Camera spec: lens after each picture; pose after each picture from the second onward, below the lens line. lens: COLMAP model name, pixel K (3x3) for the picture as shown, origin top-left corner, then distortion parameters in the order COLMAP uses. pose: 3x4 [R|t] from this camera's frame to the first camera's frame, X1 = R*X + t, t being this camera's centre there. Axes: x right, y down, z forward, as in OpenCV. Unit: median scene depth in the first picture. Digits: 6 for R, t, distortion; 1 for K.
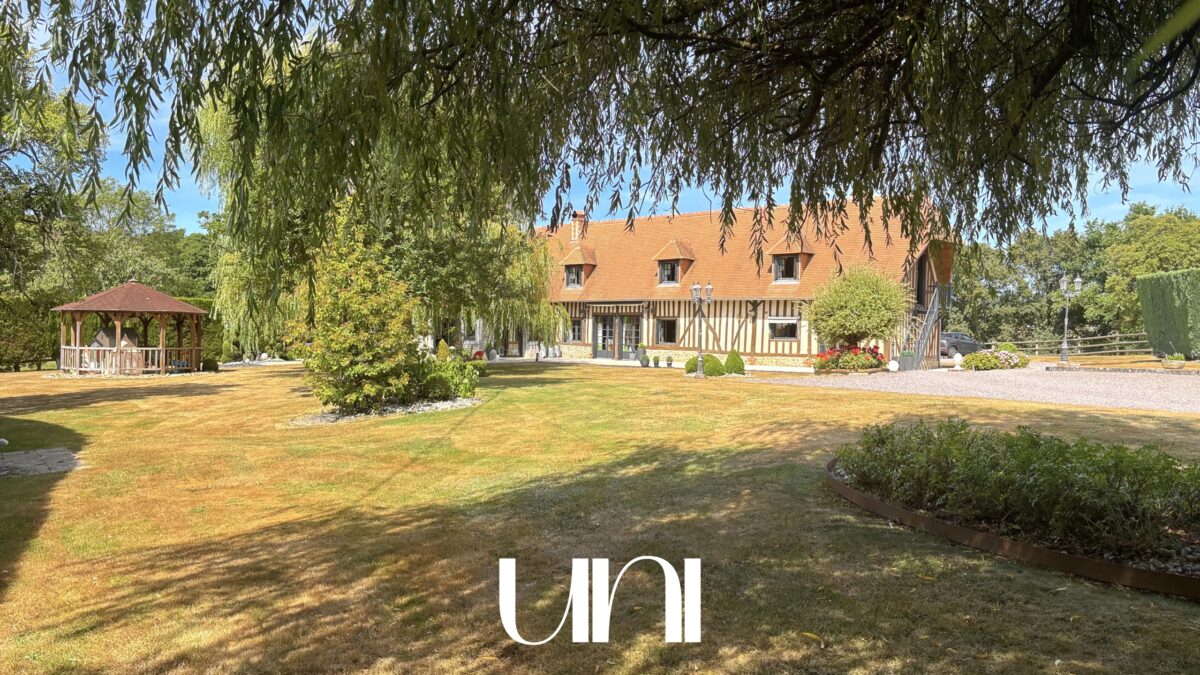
lens RADIAL K [[892.8, 0, 600.0], [0, 892.8, 337.5], [0, 0, 1]] dist [0.003241, -0.149769]
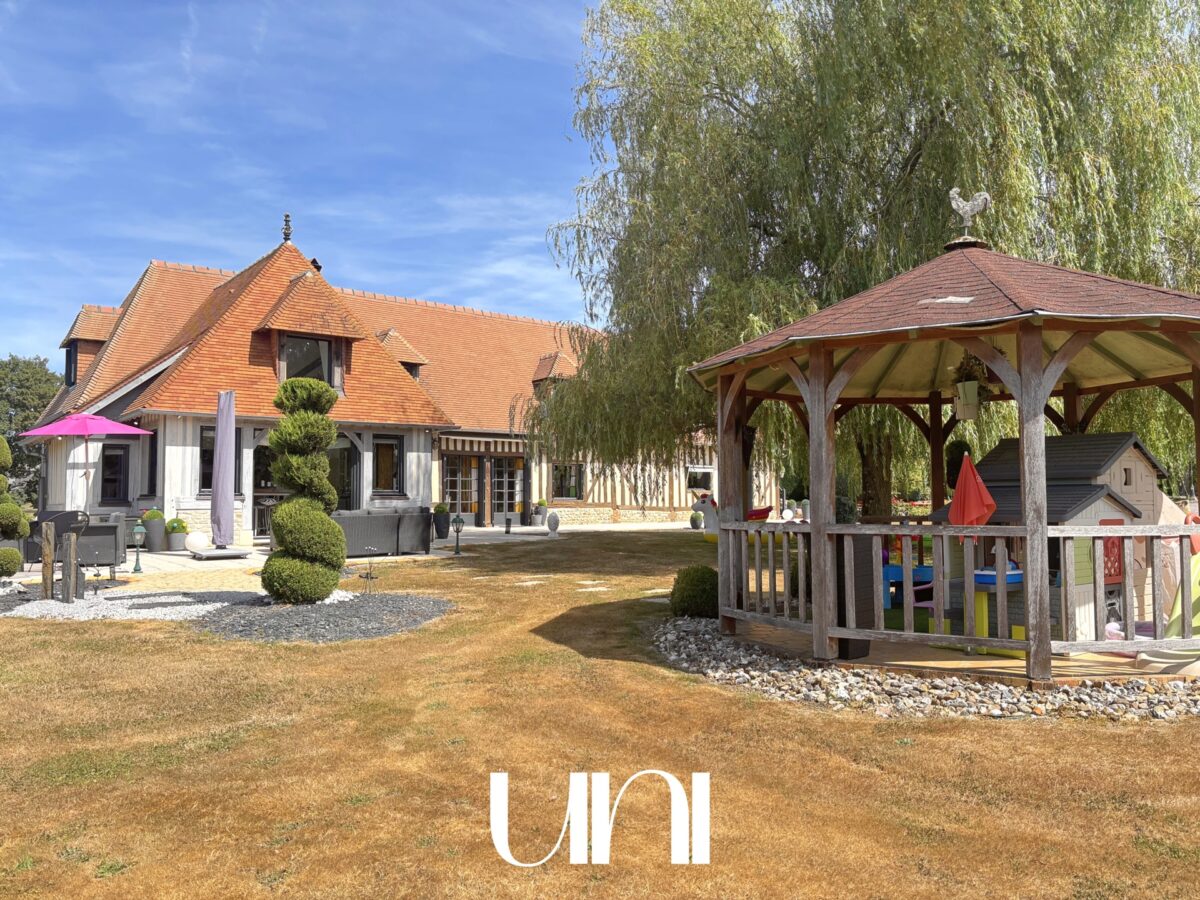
lens RADIAL K [[866.7, 0, 603.7], [0, 866.7, 465.1], [0, 0, 1]] dist [0.001678, -0.000485]
pose [[0.157585, 0.030884, 0.987022, -0.597425], [0.021954, 0.999154, -0.034769, 0.004415], [-0.987261, 0.027148, 0.156774, 0.878803]]
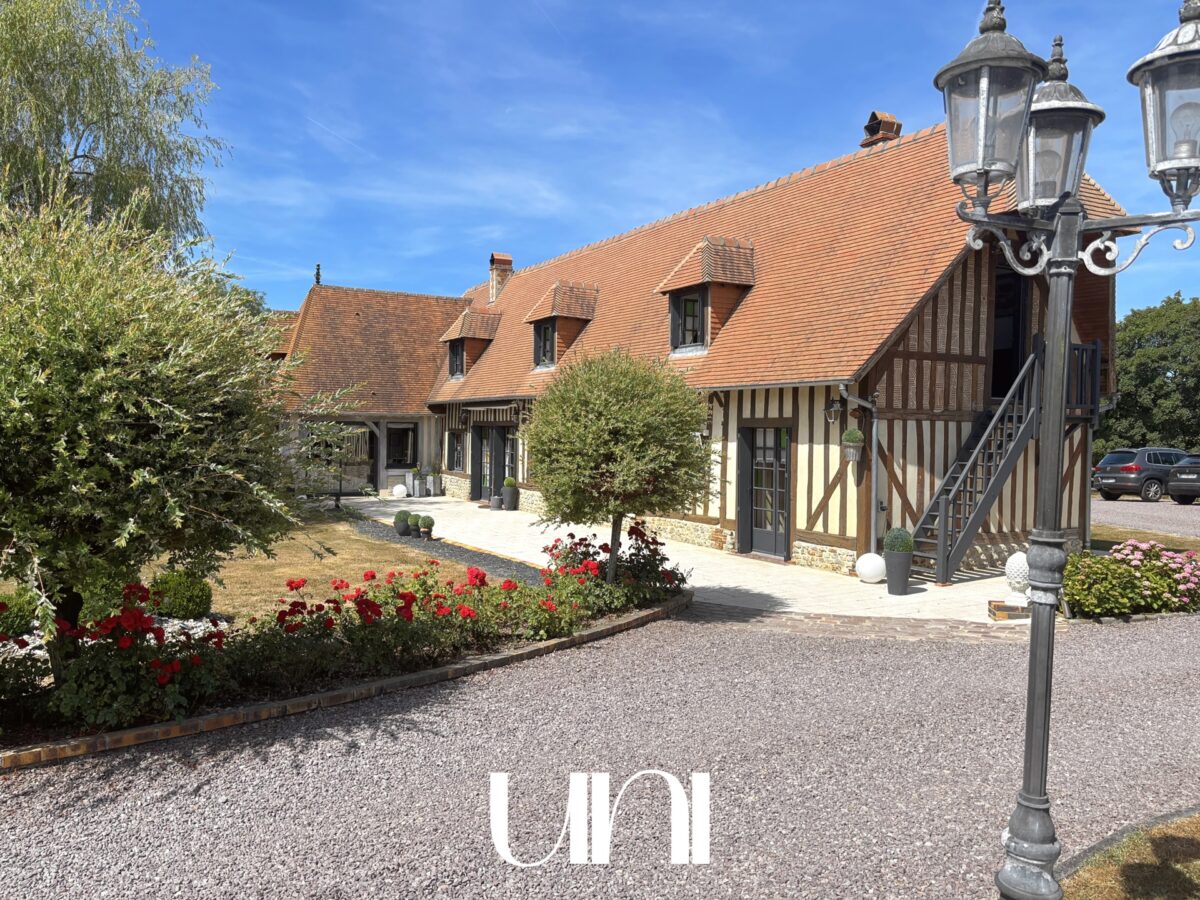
lens RADIAL K [[905.4, 0, 603.5], [0, 905.4, 456.1], [0, 0, 1]] dist [0.038419, -0.045686]
pose [[0.943457, 0.004030, -0.331471, 0.291786], [0.002648, 0.999803, 0.019694, -0.018000], [0.331485, -0.019458, 0.943260, 0.511805]]
